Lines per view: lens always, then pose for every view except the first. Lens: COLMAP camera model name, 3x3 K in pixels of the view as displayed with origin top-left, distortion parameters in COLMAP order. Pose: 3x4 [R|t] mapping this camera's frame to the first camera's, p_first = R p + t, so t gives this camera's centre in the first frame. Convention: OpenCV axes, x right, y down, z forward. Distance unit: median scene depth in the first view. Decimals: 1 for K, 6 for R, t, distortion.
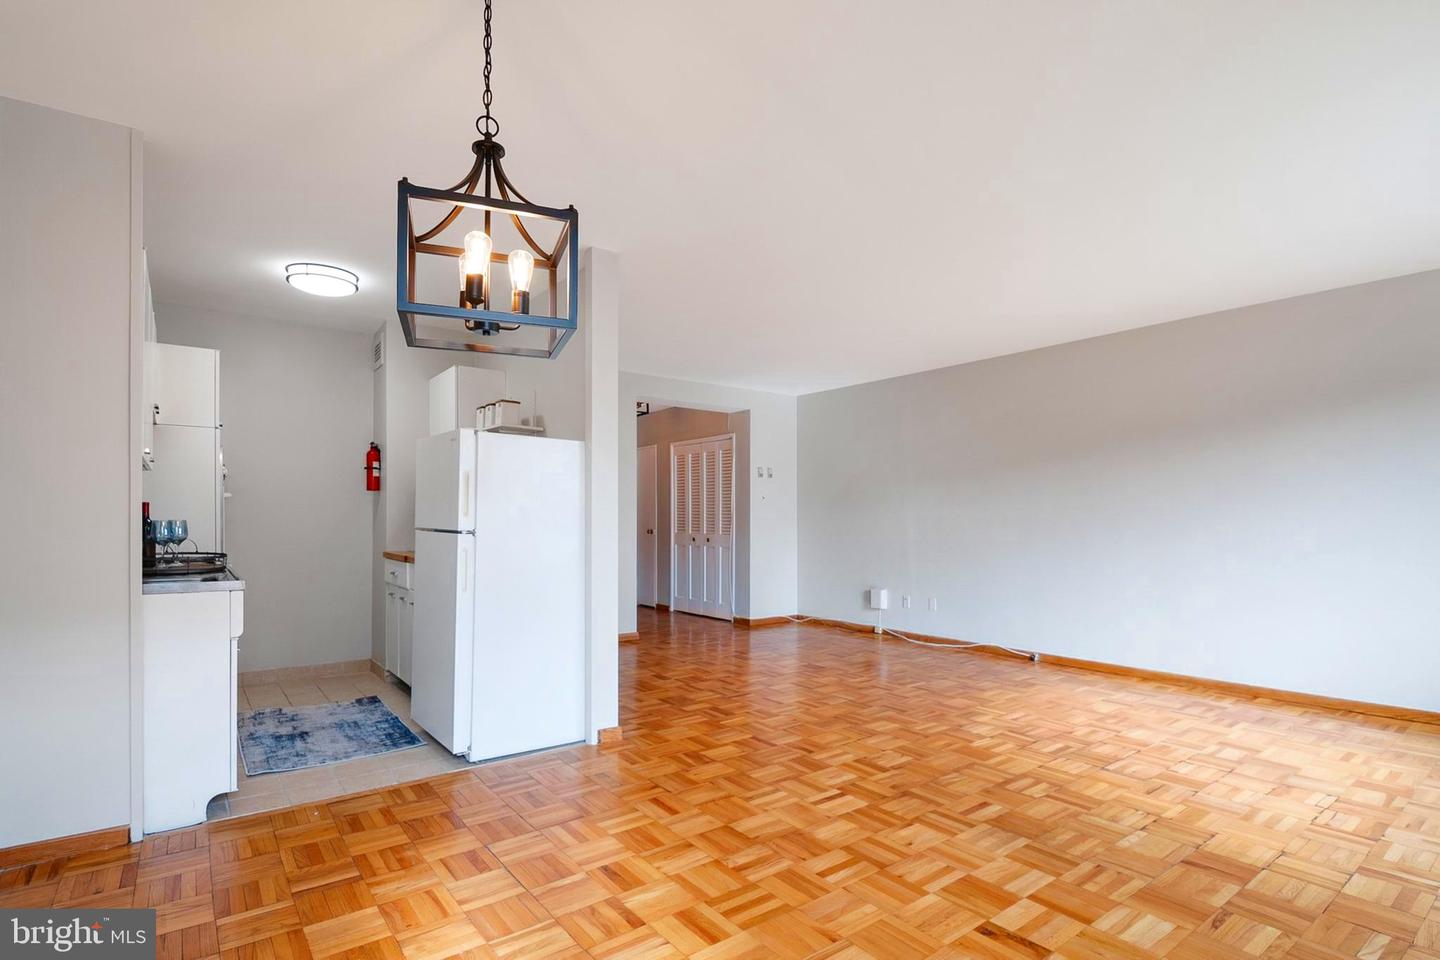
lens RADIAL K [[707.4, 0, 723.2], [0, 707.4, 512.7], [0, 0, 1]] dist [0.002937, -0.012640]
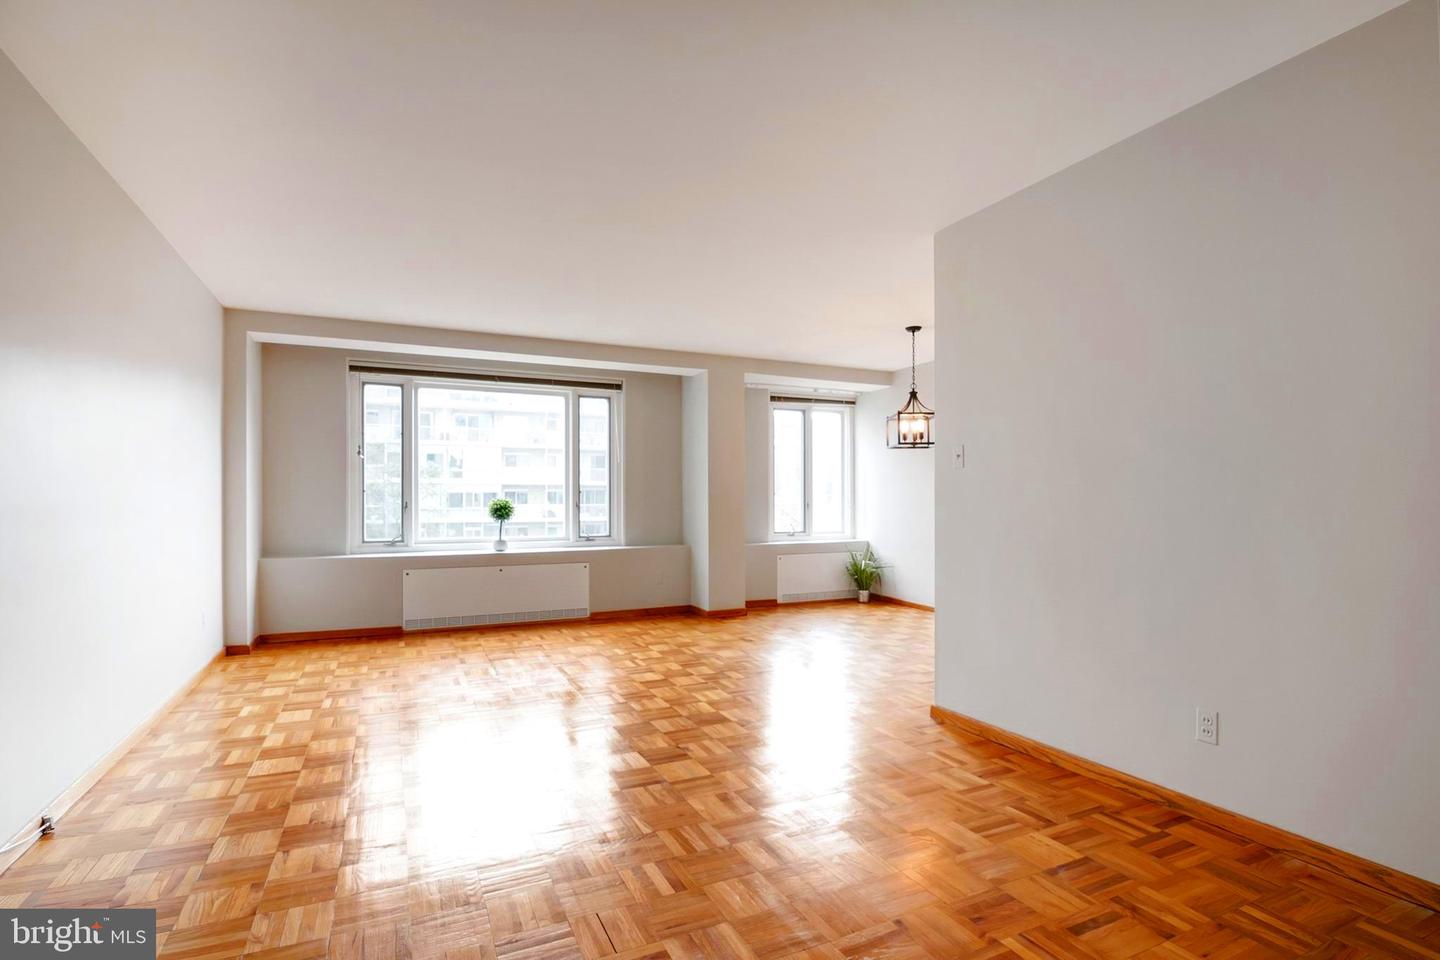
lens RADIAL K [[699.8, 0, 724.9], [0, 699.8, 498.8], [0, 0, 1]] dist [0.001745, -0.014678]
pose [[-0.977610, -0.000634, 0.210425, -0.064013], [-0.002930, 0.999940, -0.010601, 0.019220], [-0.210405, -0.010980, -0.977553, 1.962188]]
